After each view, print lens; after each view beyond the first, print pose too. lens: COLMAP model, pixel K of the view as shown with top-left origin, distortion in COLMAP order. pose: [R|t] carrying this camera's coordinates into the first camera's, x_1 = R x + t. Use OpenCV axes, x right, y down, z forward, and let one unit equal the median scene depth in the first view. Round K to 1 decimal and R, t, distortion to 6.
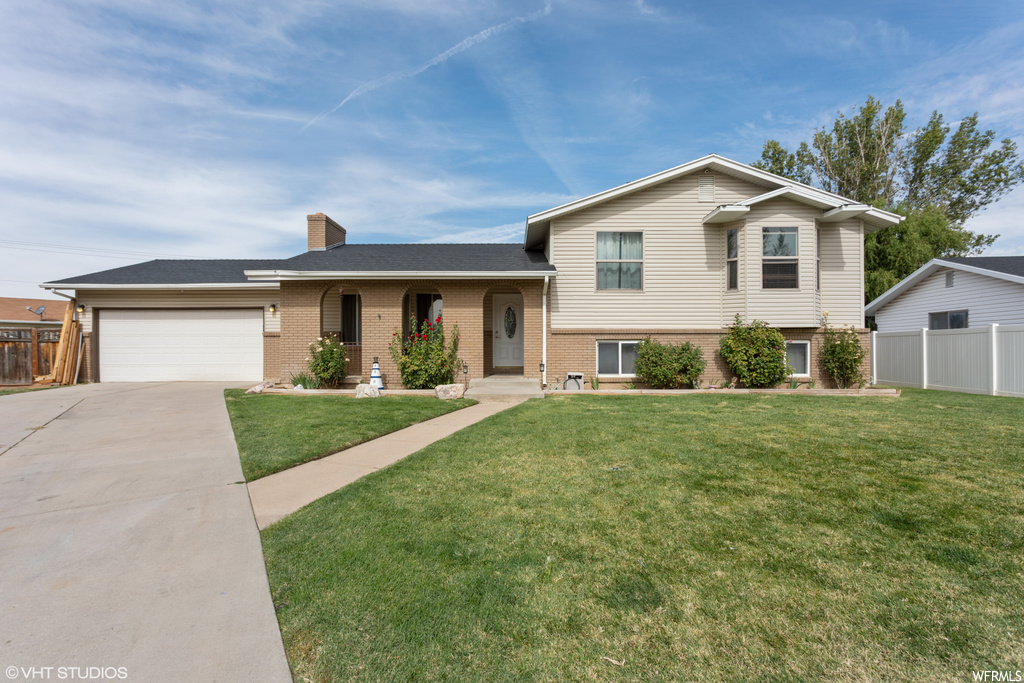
lens RADIAL K [[485.1, 0, 511.6], [0, 485.1, 324.9], [0, 0, 1]] dist [-0.001011, 0.001026]
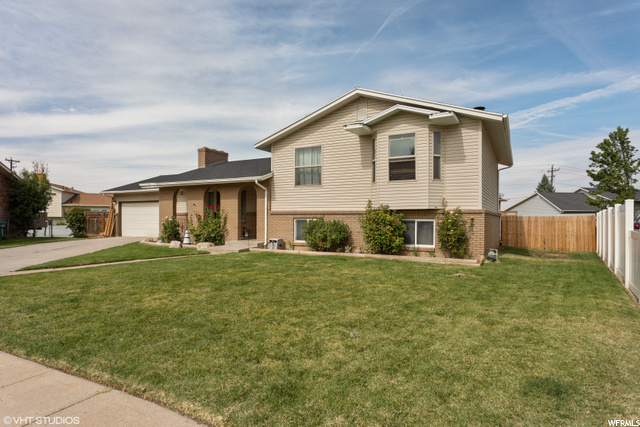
lens RADIAL K [[412.9, 0, 319.3], [0, 412.9, 213.9], [0, 0, 1]] dist [-0.010390, 0.000626]
pose [[0.848601, 0.000371, -0.529033, 0.933459], [0.011378, 0.999756, 0.018953, -0.006394], [0.528911, -0.022103, 0.848390, -0.082349]]
